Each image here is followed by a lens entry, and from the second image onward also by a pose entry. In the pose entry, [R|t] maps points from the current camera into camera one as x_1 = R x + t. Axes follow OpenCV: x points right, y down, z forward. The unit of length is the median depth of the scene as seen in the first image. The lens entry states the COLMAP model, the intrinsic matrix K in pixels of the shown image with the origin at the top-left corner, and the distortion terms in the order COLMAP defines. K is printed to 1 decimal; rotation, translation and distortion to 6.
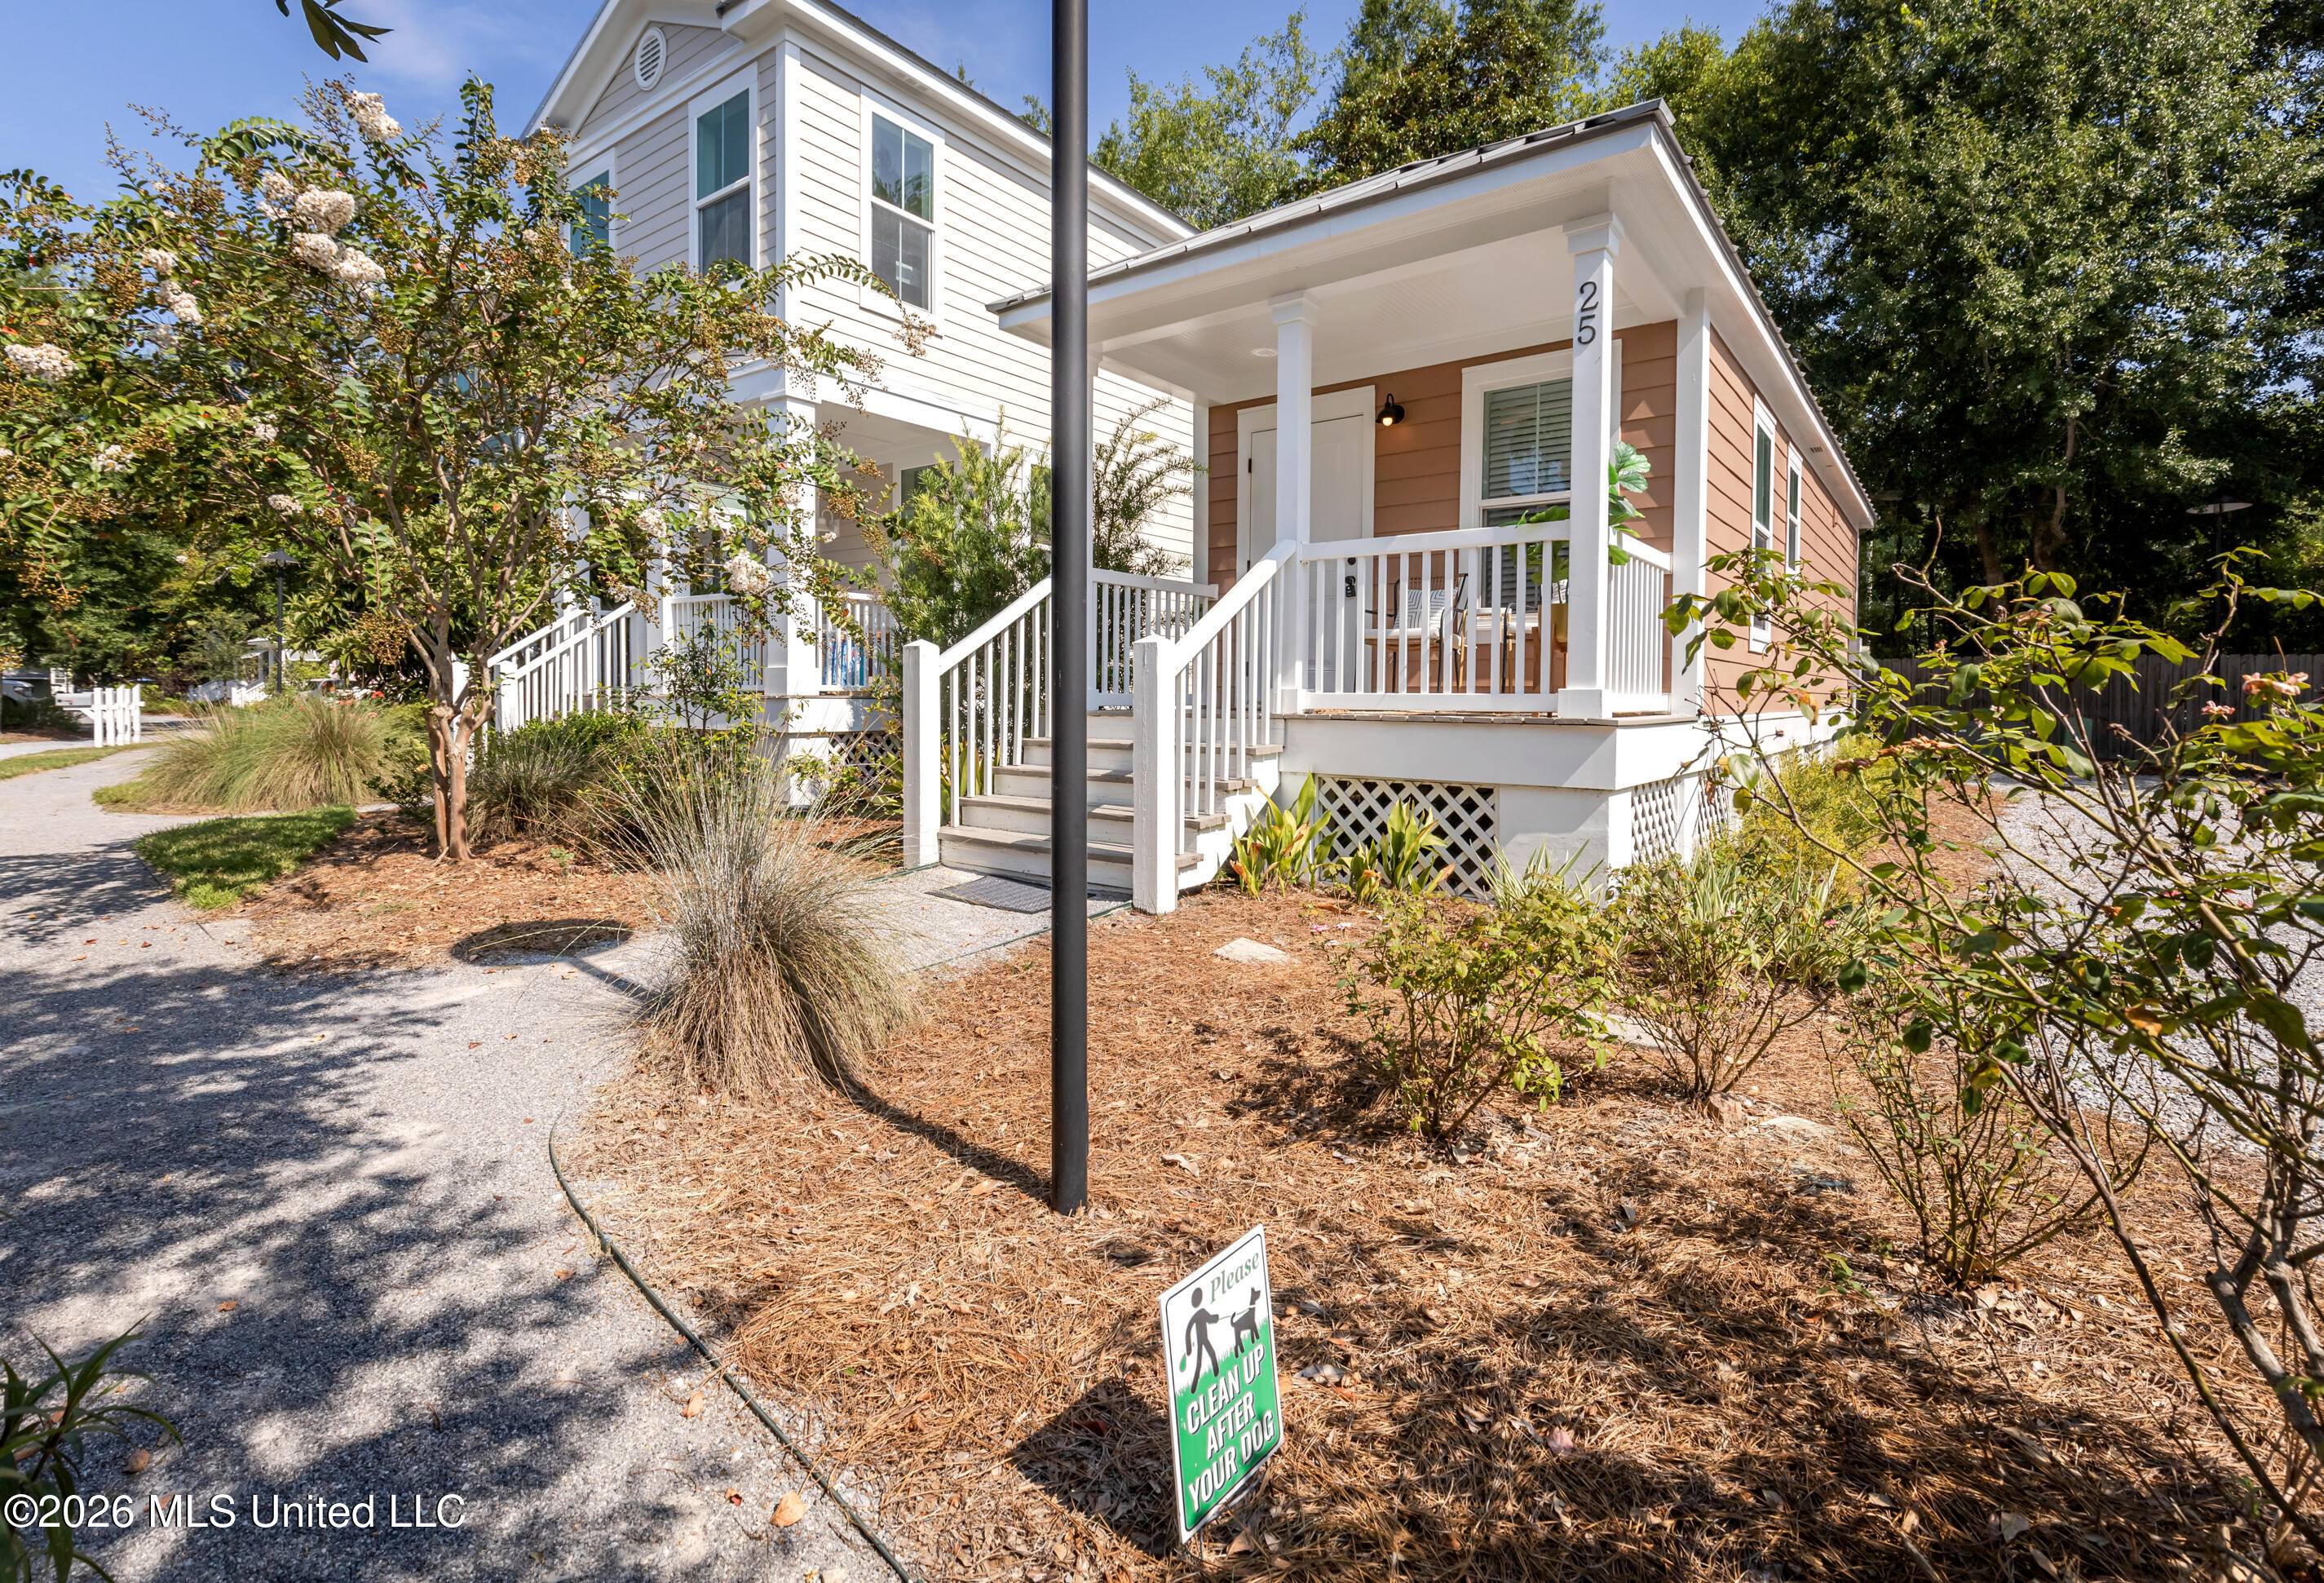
lens RADIAL K [[1074.9, 0, 1211.7], [0, 1074.9, 724.3], [0, 0, 1]] dist [0.014719, -0.000408]
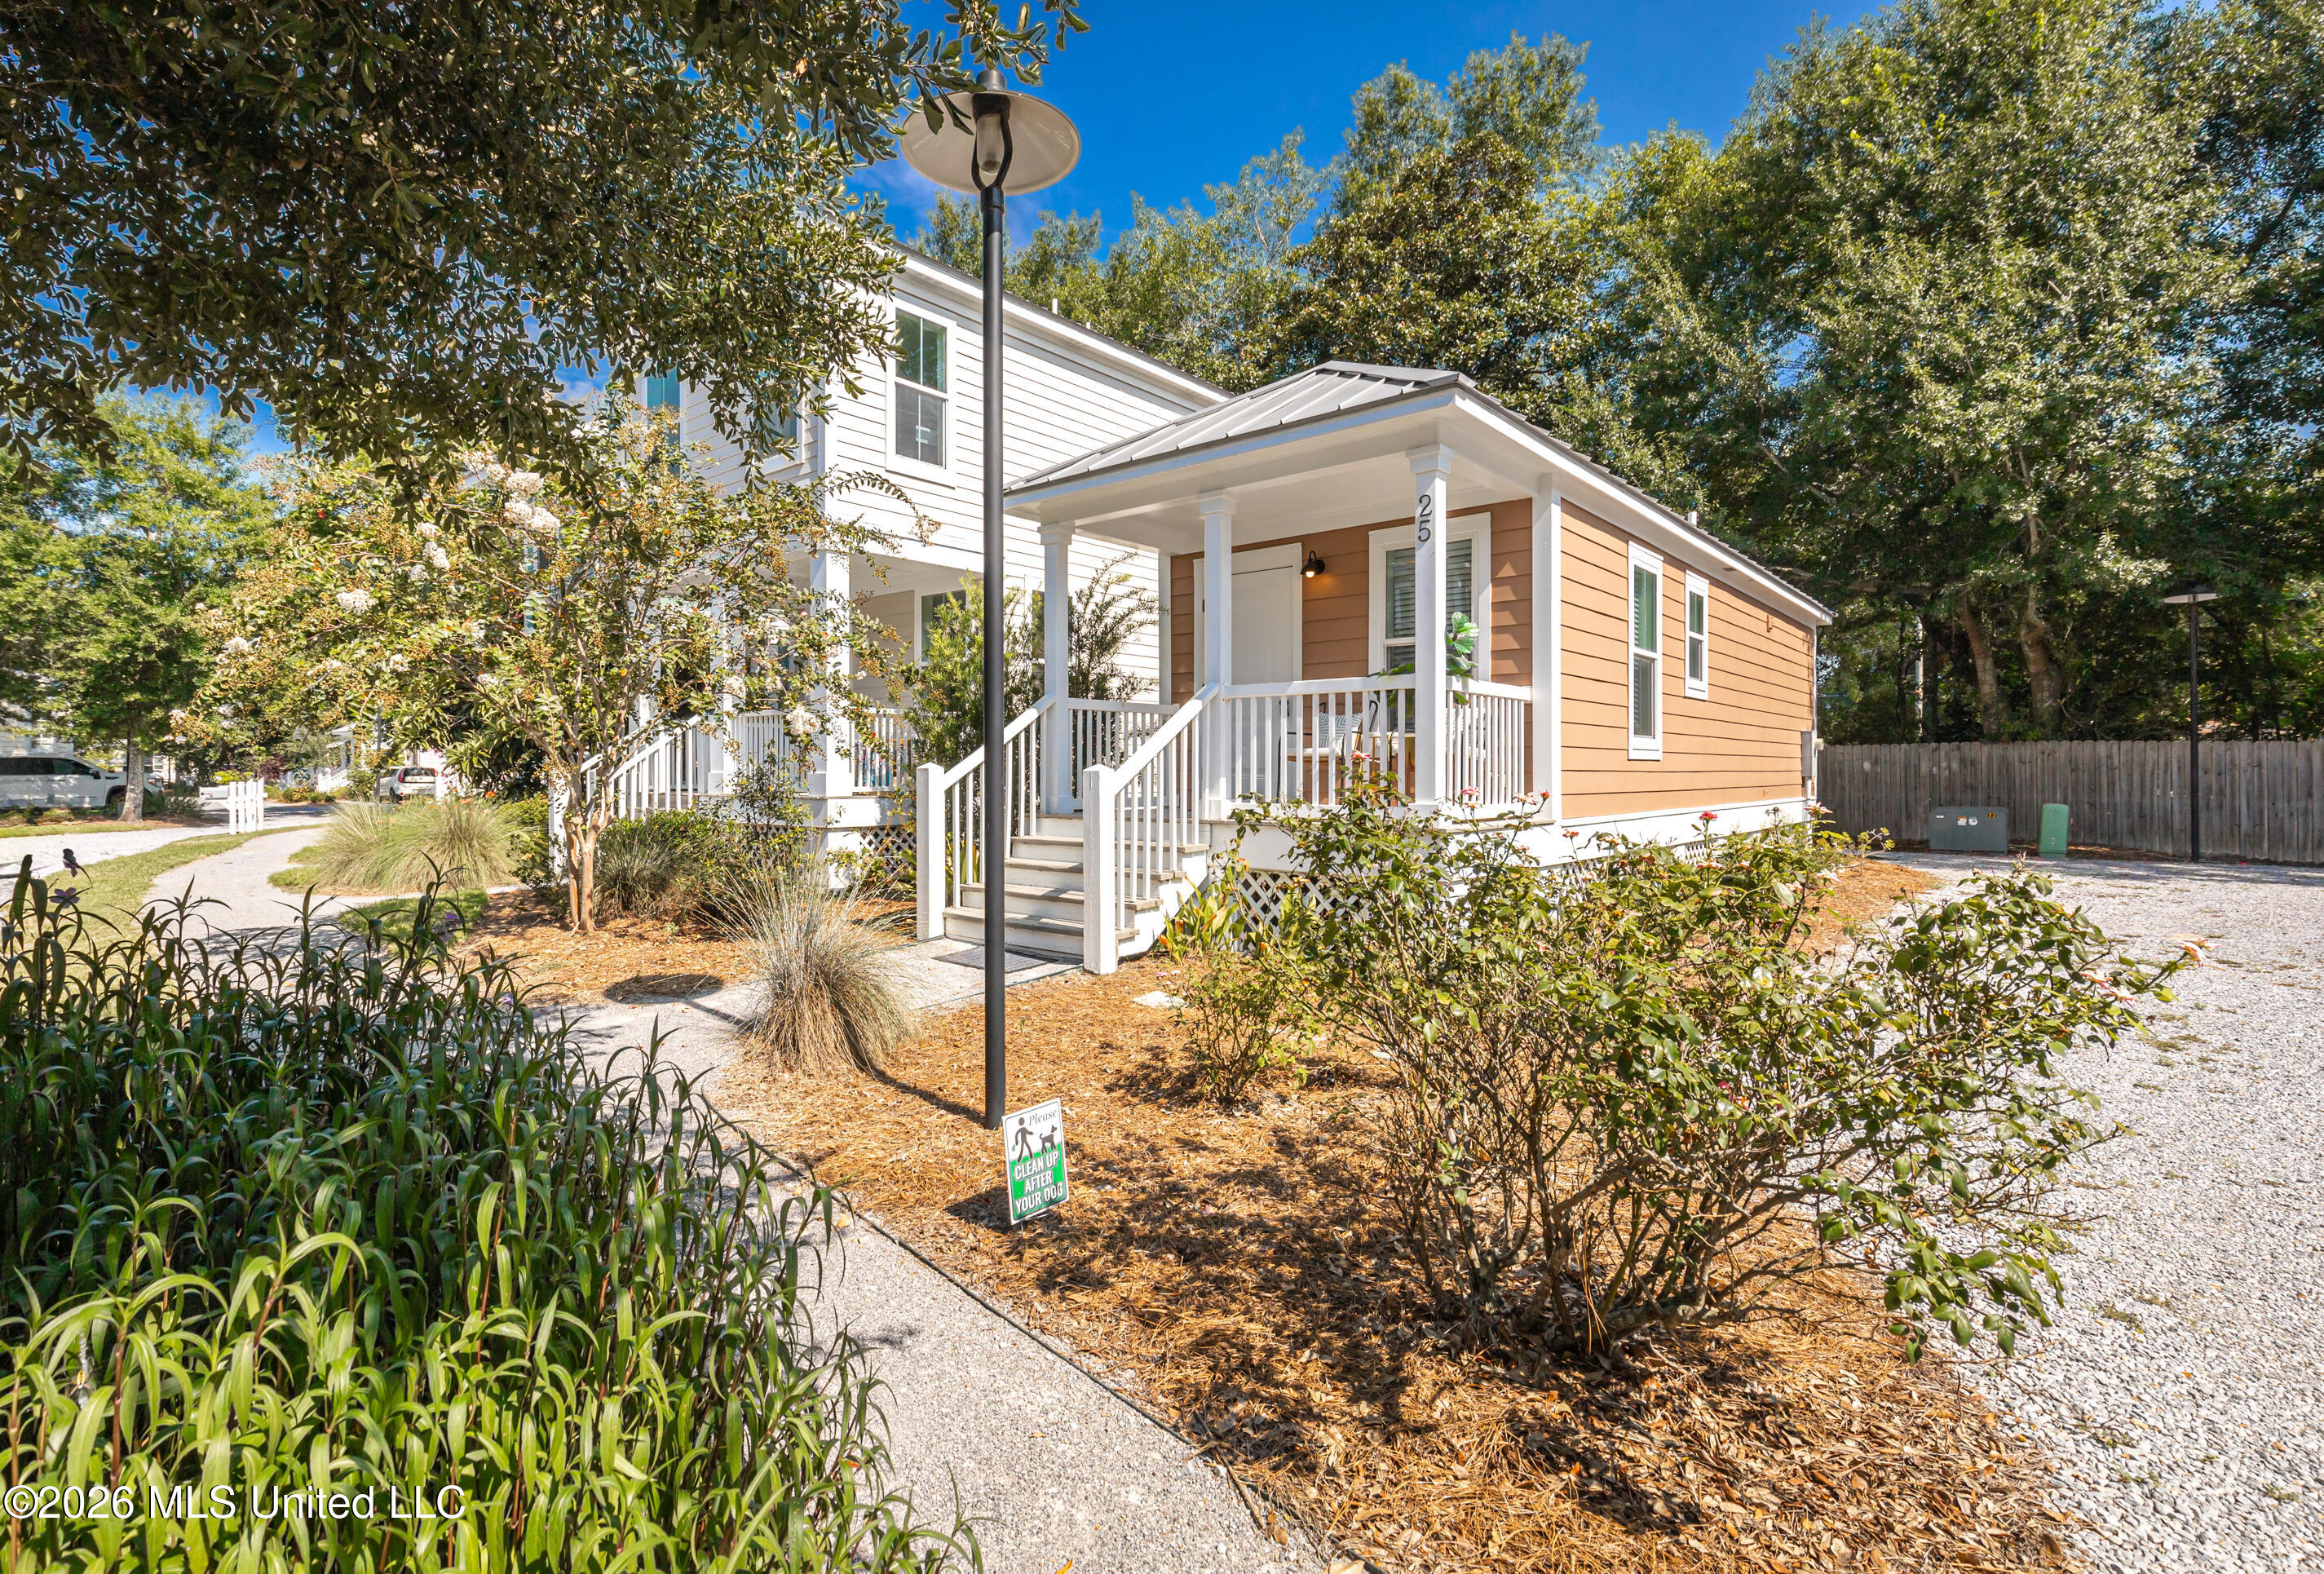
lens RADIAL K [[1101.4, 0, 1162.0], [0, 1101.4, 787.0], [0, 0, 1]] dist [0.027261, 0.000174]
pose [[0.997253, -0.004488, -0.073928, 0.100468], [0.003604, 0.999920, -0.012087, -0.030911], [0.073976, 0.011787, 0.997190, -0.285888]]
